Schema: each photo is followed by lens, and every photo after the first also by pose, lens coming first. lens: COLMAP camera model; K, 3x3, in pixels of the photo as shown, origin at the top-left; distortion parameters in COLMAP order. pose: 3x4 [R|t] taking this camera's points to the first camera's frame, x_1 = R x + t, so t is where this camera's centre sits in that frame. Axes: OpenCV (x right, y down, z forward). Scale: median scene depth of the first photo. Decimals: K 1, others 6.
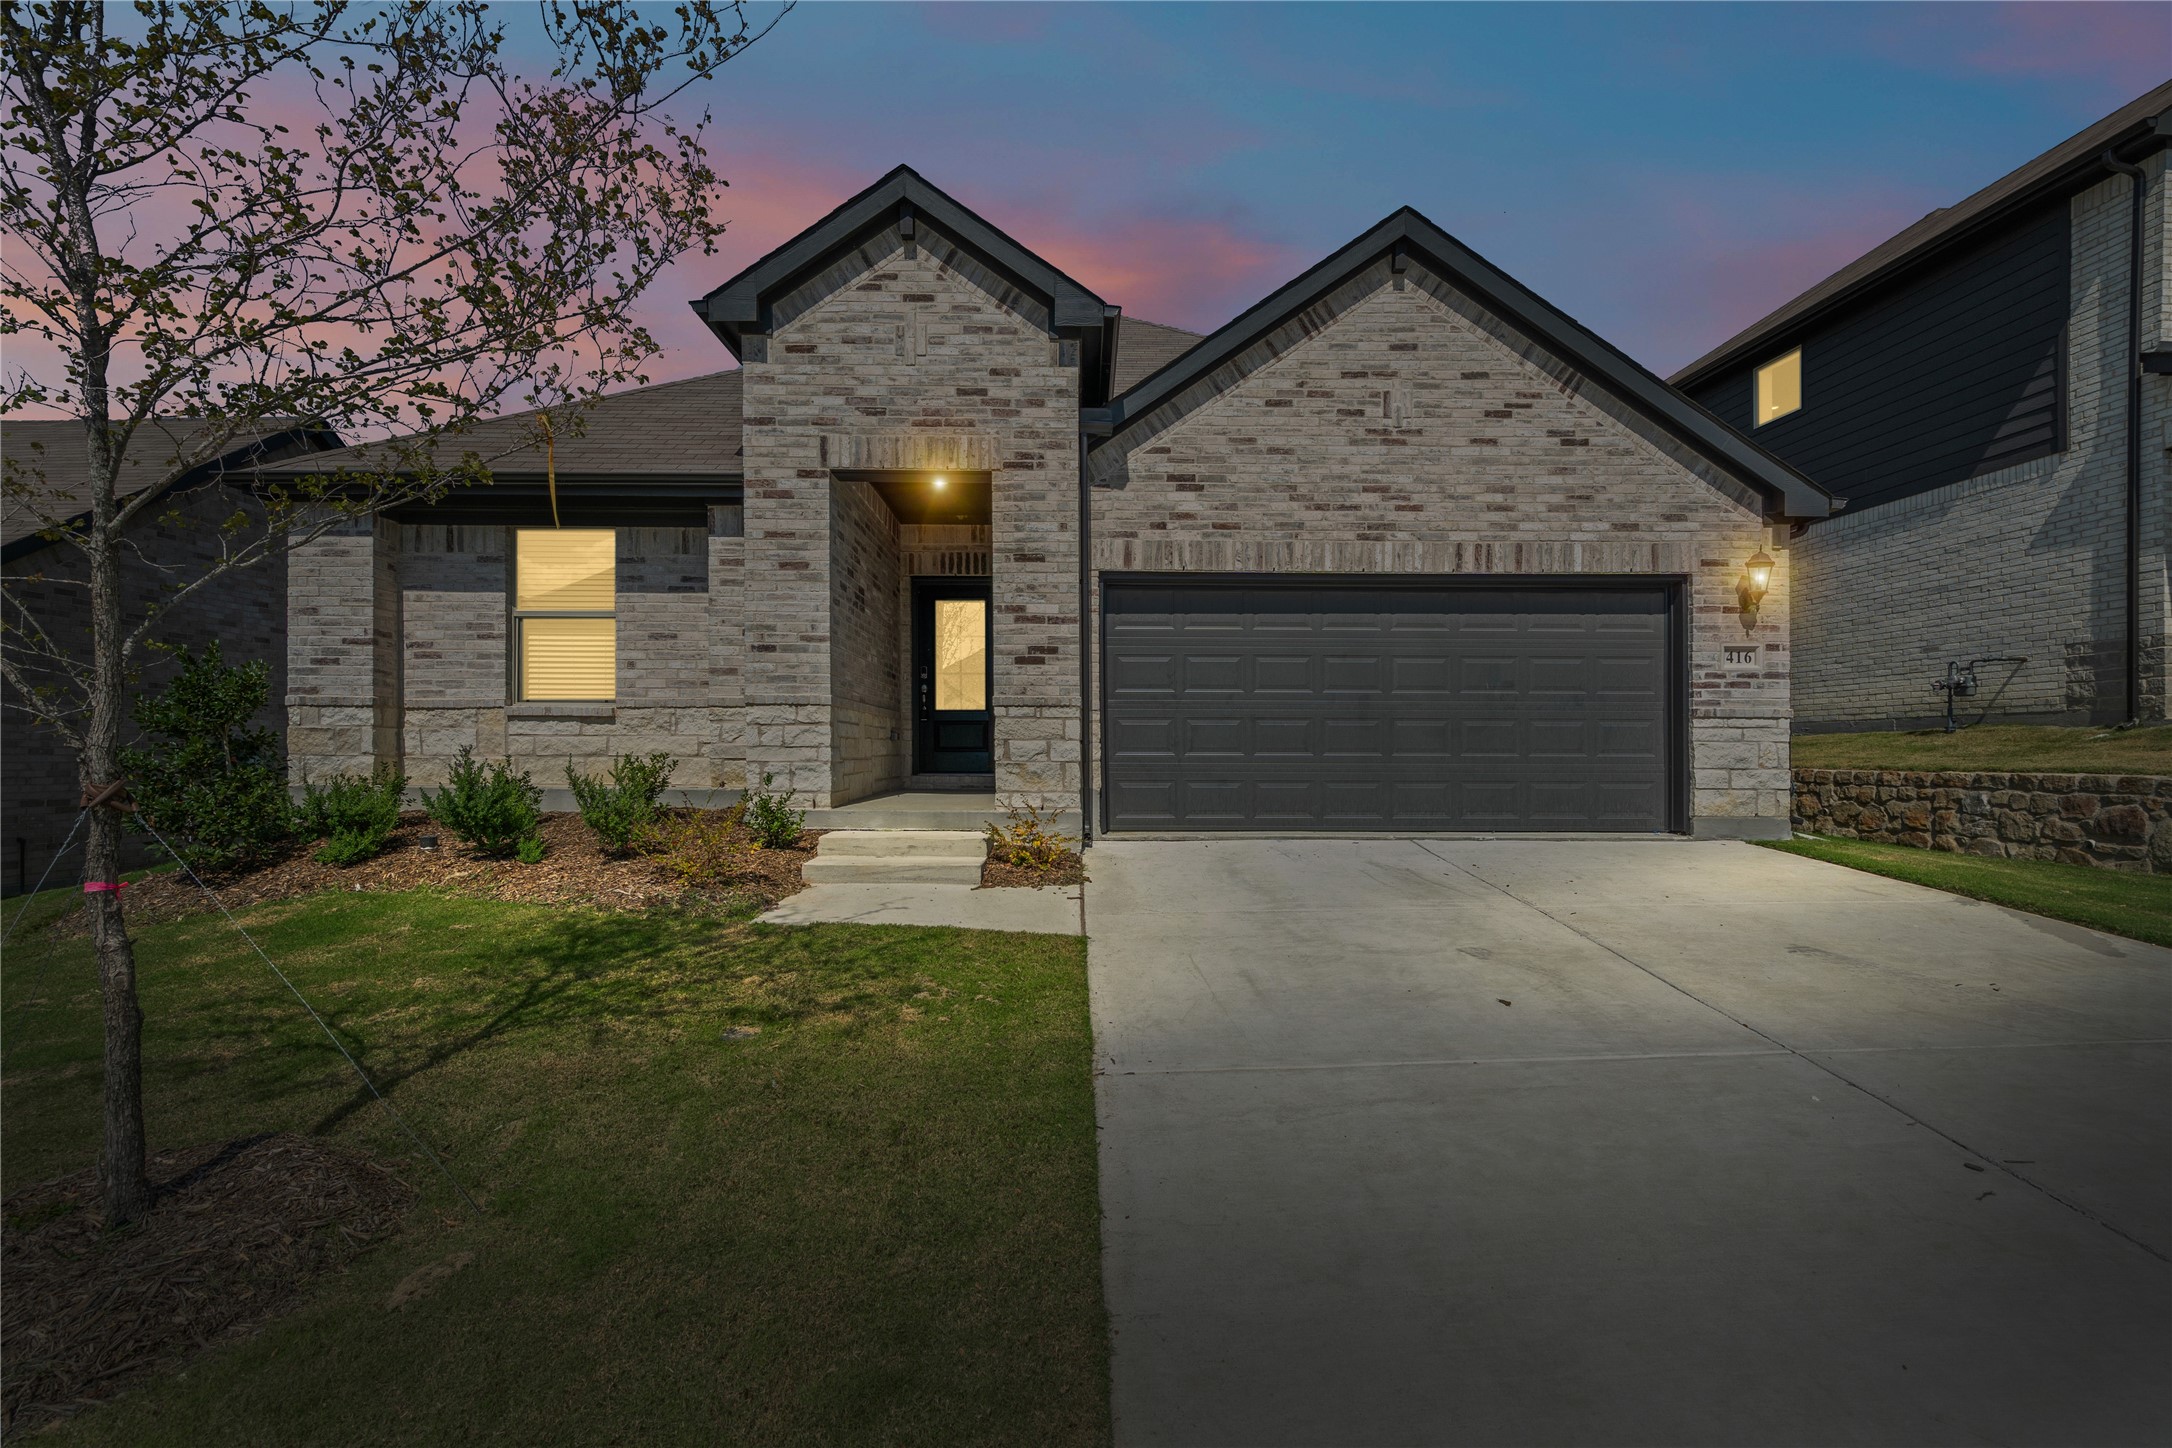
lens RADIAL K [[1005.2, 0, 1148.8], [0, 1005.2, 797.5], [0, 0, 1]] dist [-0.001206, 0.001567]
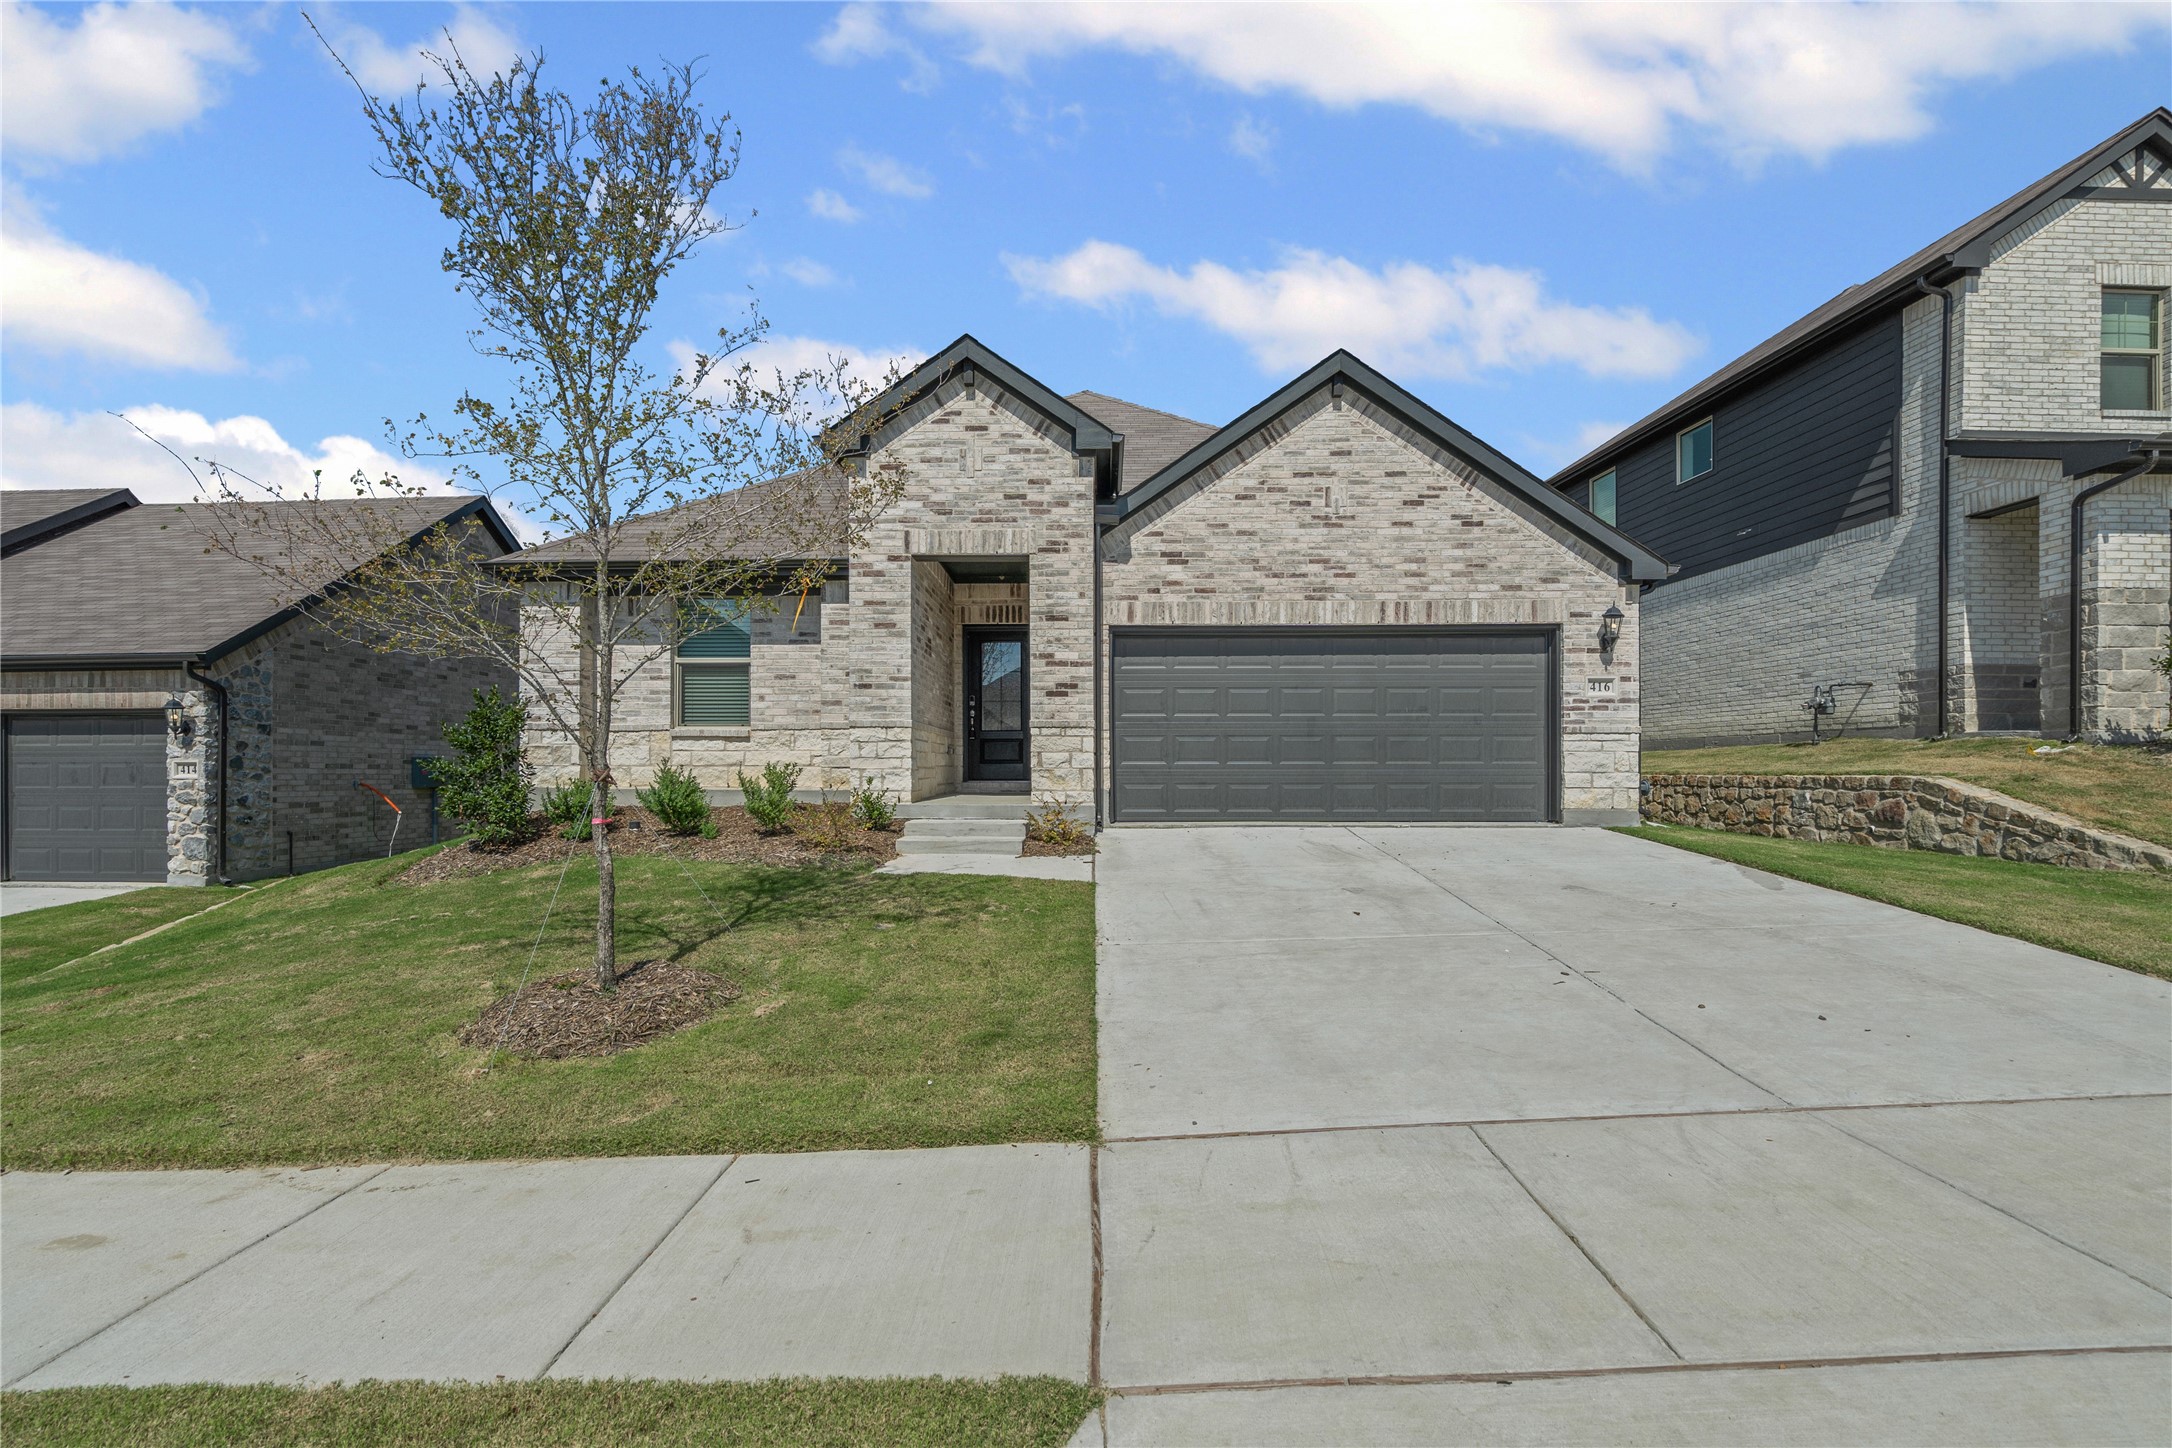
lens RADIAL K [[1005.2, 0, 1085.9], [0, 1005.2, 737.4], [0, 0, 1]] dist [-0.001206, 0.001567]
pose [[0.996380, -0.004723, -0.084876, 0.032459], [-0.001944, 0.996928, -0.078295, 0.026120], [0.084985, 0.078176, 0.993311, -0.311741]]
